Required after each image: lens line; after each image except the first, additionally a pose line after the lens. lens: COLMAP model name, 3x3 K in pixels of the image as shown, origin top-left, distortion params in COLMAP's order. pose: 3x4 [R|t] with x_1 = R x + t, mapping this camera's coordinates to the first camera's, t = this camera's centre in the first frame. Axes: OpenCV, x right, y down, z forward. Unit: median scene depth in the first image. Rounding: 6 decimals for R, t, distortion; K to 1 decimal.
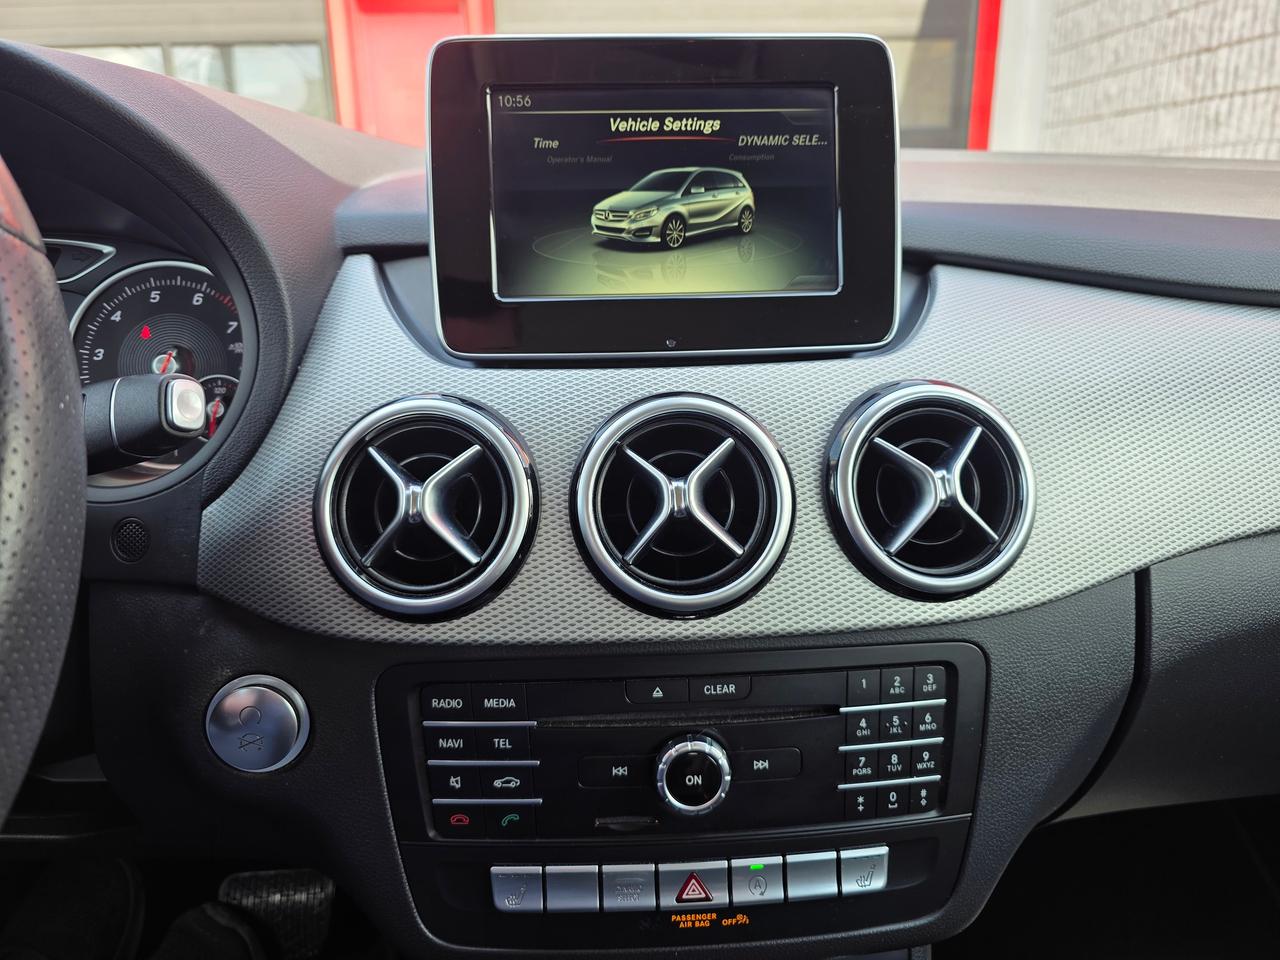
lens RADIAL K [[901.4, 0, 640.0], [0, 901.4, 480.0], [0, 0, 1]] dist [0.058551, -0.101187]
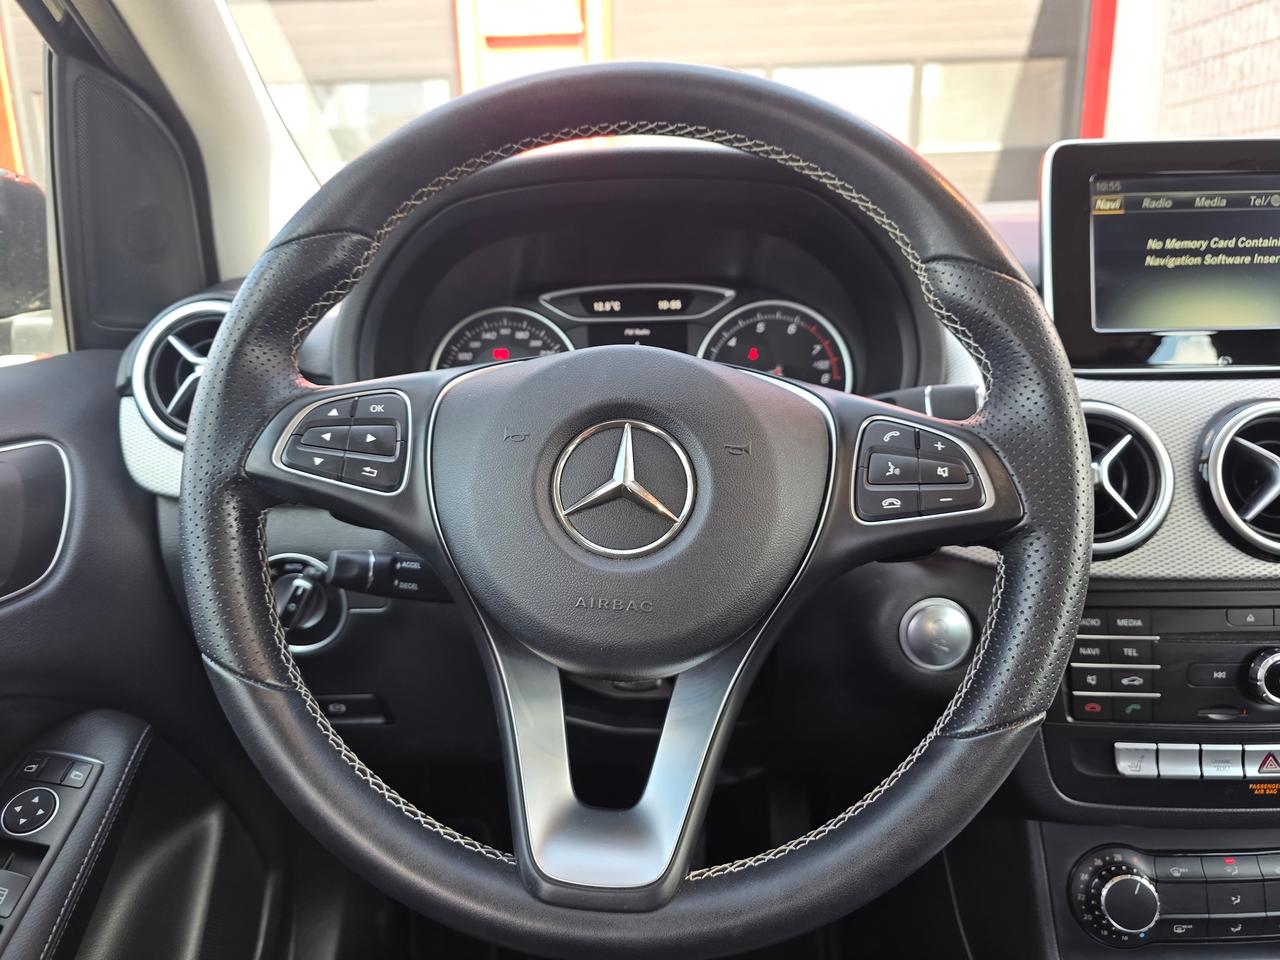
lens RADIAL K [[871.4, 0, 639.2], [0, 871.4, 463.5], [0, 0, 1]] dist [0.088994, -0.092442]
pose [[0.997360, 0.010558, -0.071848, -0.773108], [-0.012300, 0.999640, -0.023850, 0.044111], [0.071570, 0.024671, 0.997130, -0.391670]]
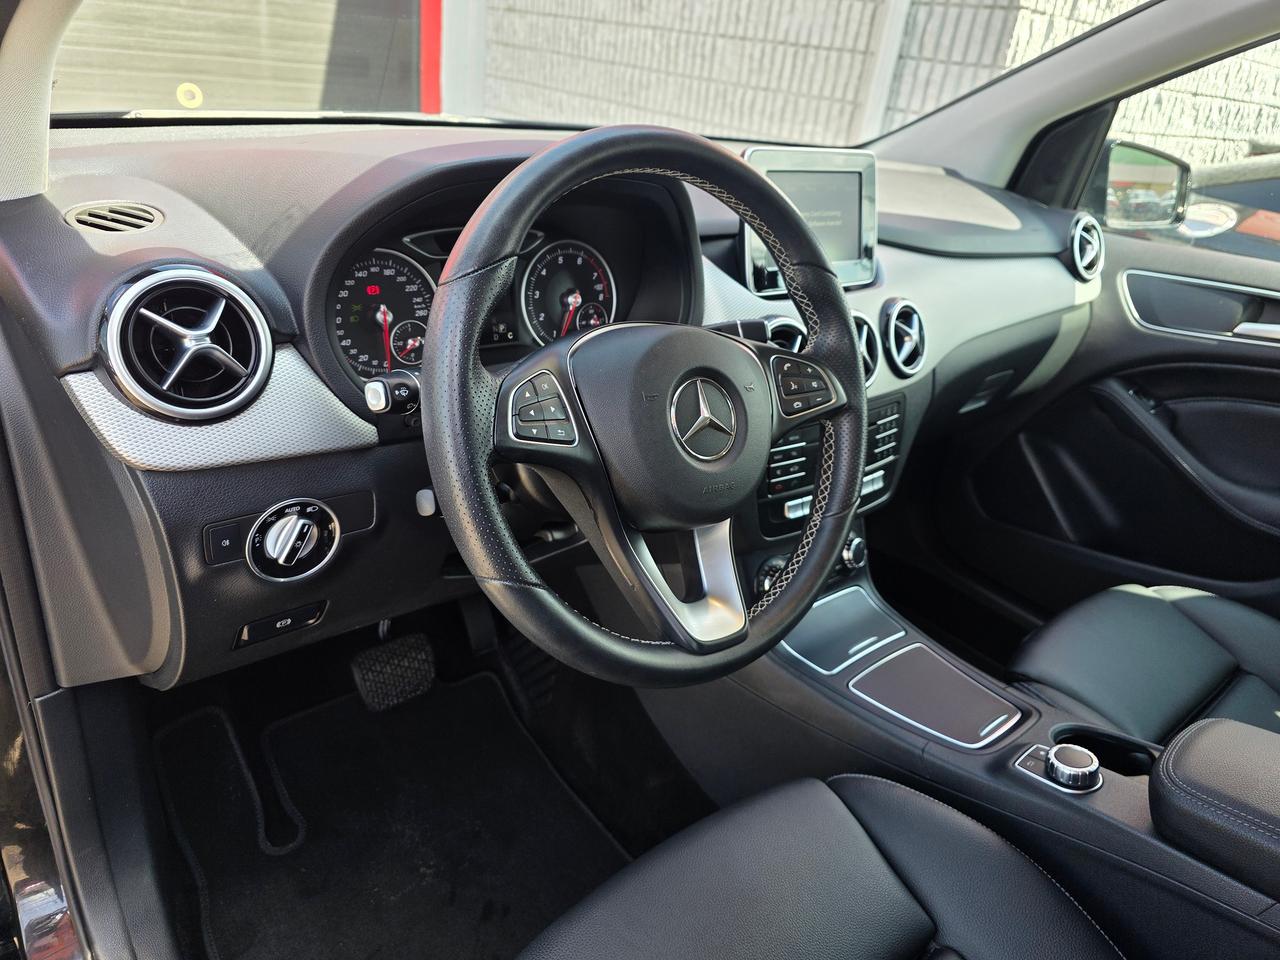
lens RADIAL K [[871.4, 0, 639.2], [0, 871.4, 463.5], [0, 0, 1]] dist [0.088994, -0.092442]
pose [[0.792140, -0.161208, 0.588665, -1.866350], [0.045931, 0.977498, 0.205883, -0.197534], [-0.608608, -0.136050, 0.781720, -0.626140]]
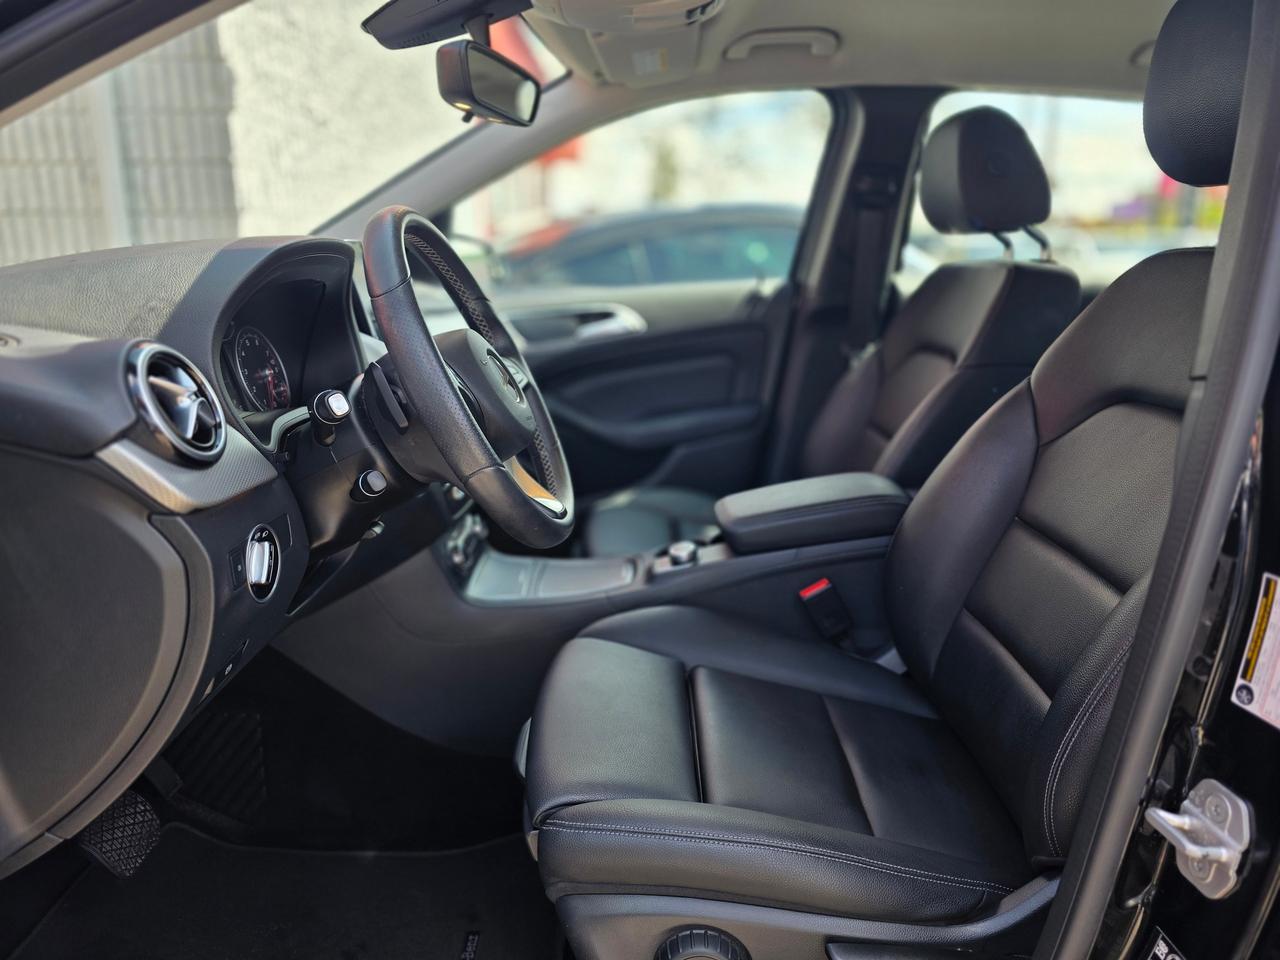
lens RADIAL K [[867.5, 0, 640.0], [0, 867.5, 480.0], [0, 0, 1]] dist [0.049634, 0.000119]
pose [[0.054193, -0.238922, 0.969525, -3.192421], [0.286126, 0.933952, 0.214162, -0.098746], [-0.956658, 0.265800, 0.118976, -0.060989]]
